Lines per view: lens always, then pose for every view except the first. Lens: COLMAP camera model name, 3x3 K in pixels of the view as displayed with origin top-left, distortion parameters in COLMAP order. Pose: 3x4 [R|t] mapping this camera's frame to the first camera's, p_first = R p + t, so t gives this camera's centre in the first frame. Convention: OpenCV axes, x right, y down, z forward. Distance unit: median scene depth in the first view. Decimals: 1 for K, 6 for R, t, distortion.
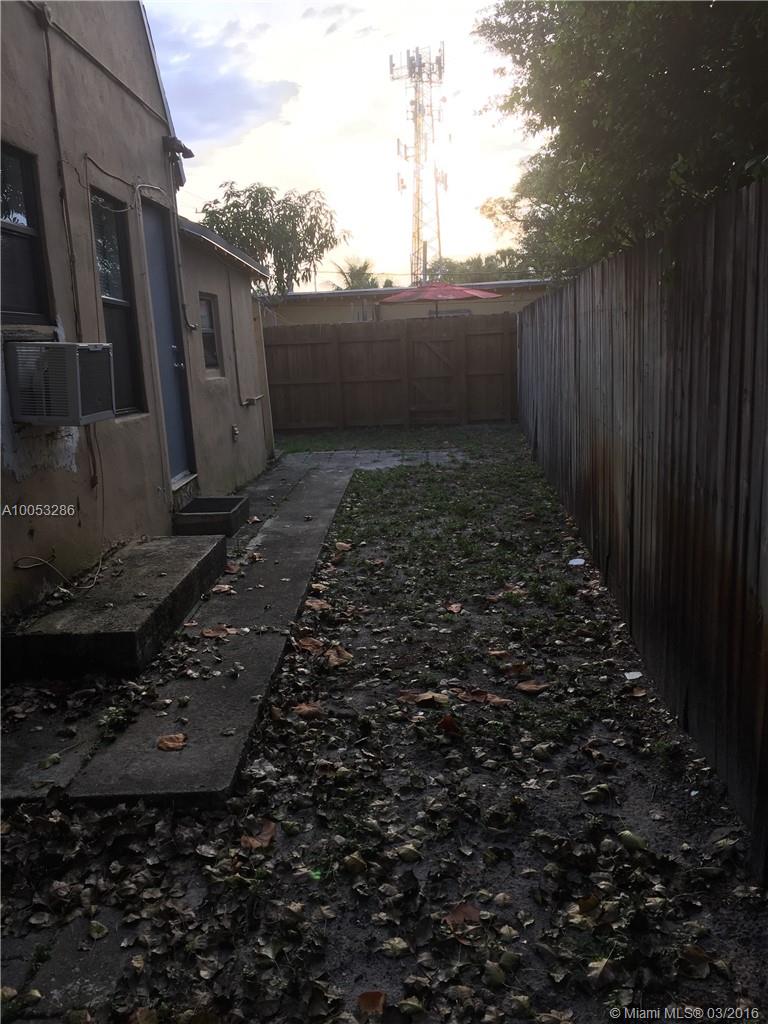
lens RADIAL K [[871.3, 0, 383.7], [0, 871.3, 515.2], [0, 0, 1]] dist [0.054216, -0.076257]
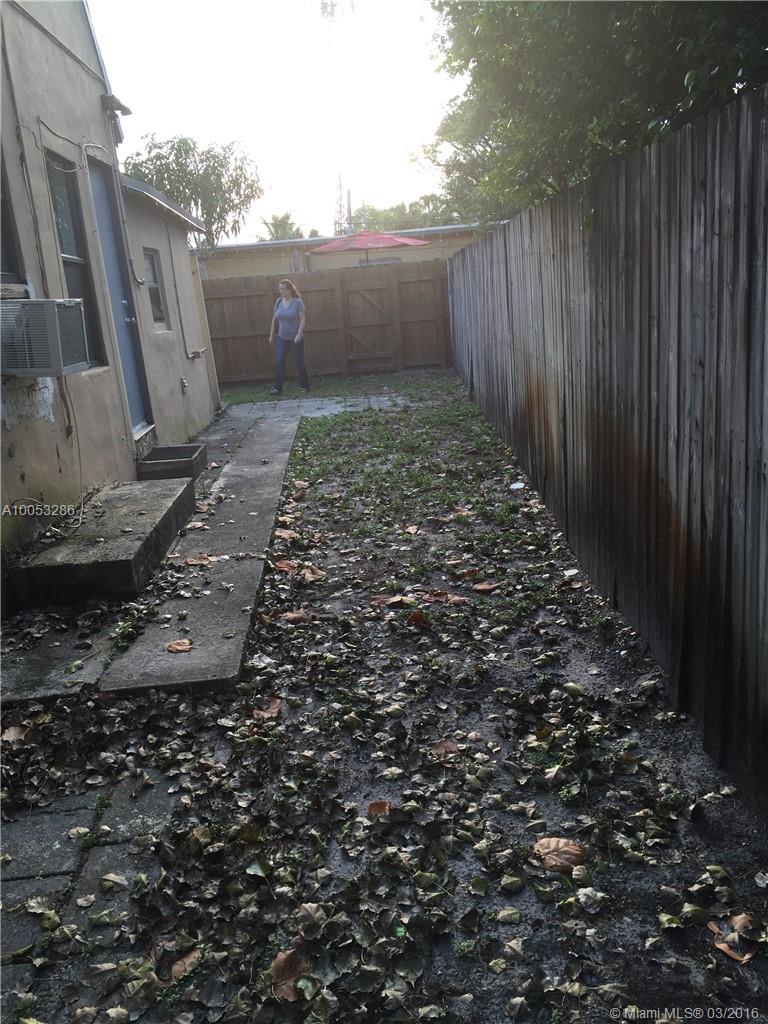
lens RADIAL K [[871.3, 0, 384.1], [0, 871.3, 510.4], [0, 0, 1]] dist [0.054216, -0.076257]
pose [[0.996134, -0.051056, 0.071480, -0.036205], [0.047522, 0.997603, 0.050291, 0.027924], [-0.073876, -0.046700, 0.996173, -0.117951]]
